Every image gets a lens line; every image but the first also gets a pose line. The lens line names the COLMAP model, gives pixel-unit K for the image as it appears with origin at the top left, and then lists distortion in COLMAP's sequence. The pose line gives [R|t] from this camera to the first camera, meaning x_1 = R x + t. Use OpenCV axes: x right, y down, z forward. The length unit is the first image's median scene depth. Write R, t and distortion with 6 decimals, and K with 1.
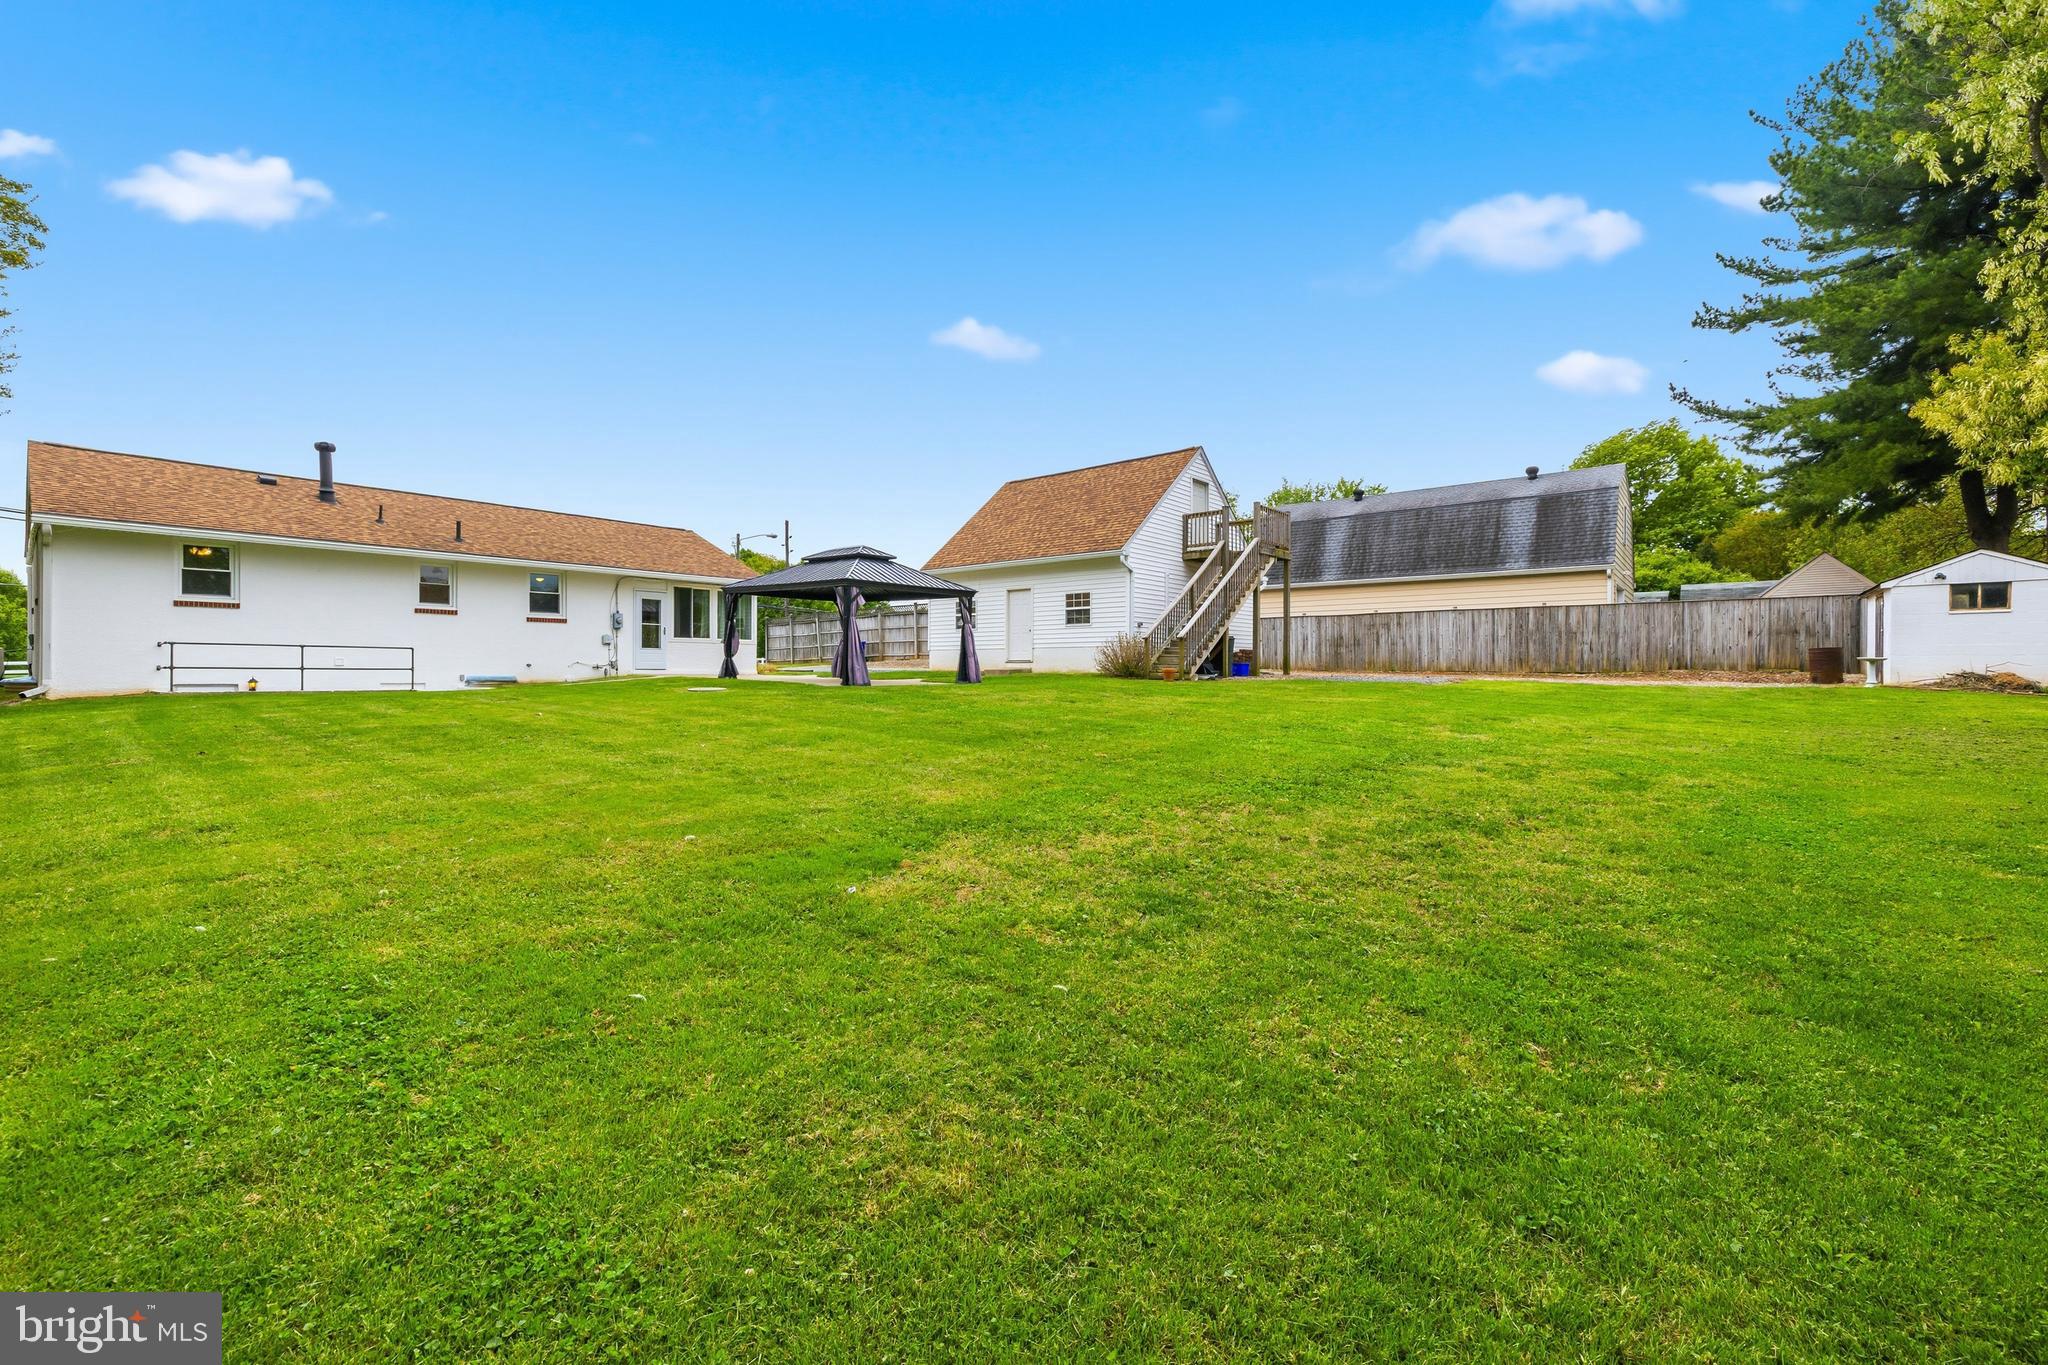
lens RADIAL K [[886.4, 0, 1024.0], [0, 886.4, 682.5], [0, 0, 1]] dist [-0.002234, 0.000248]
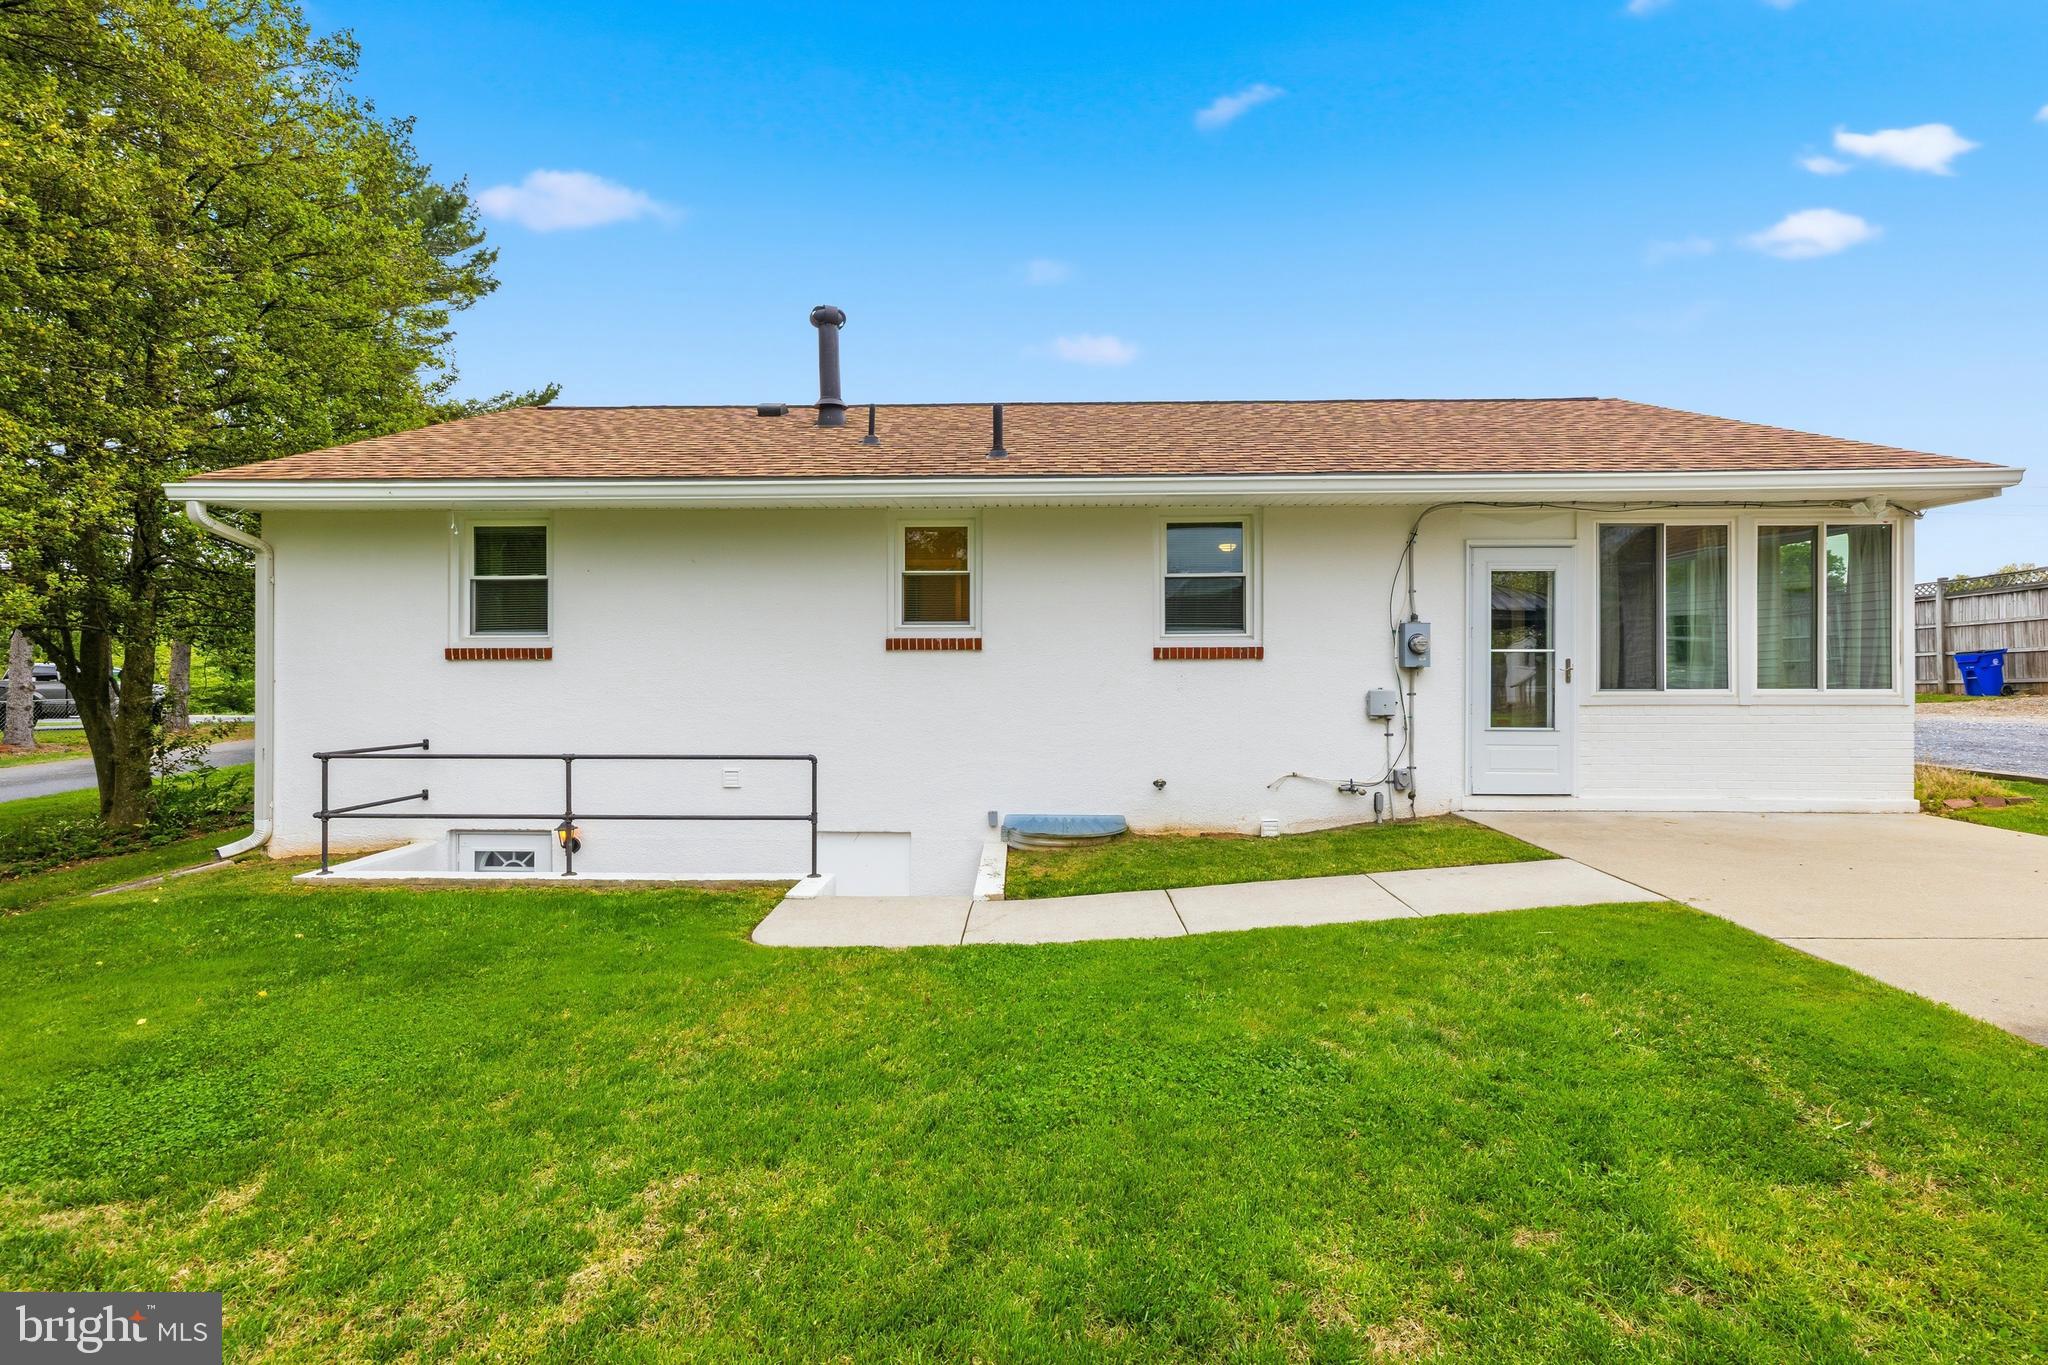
lens RADIAL K [[886.4, 0, 1024.0], [0, 886.4, 682.5], [0, 0, 1]] dist [-0.002234, 0.000248]
pose [[0.647461, 0.003716, -0.762089, -0.305629], [-0.002619, 0.999993, 0.002650, -0.056712], [0.762094, 0.000280, 0.647466, 0.684794]]
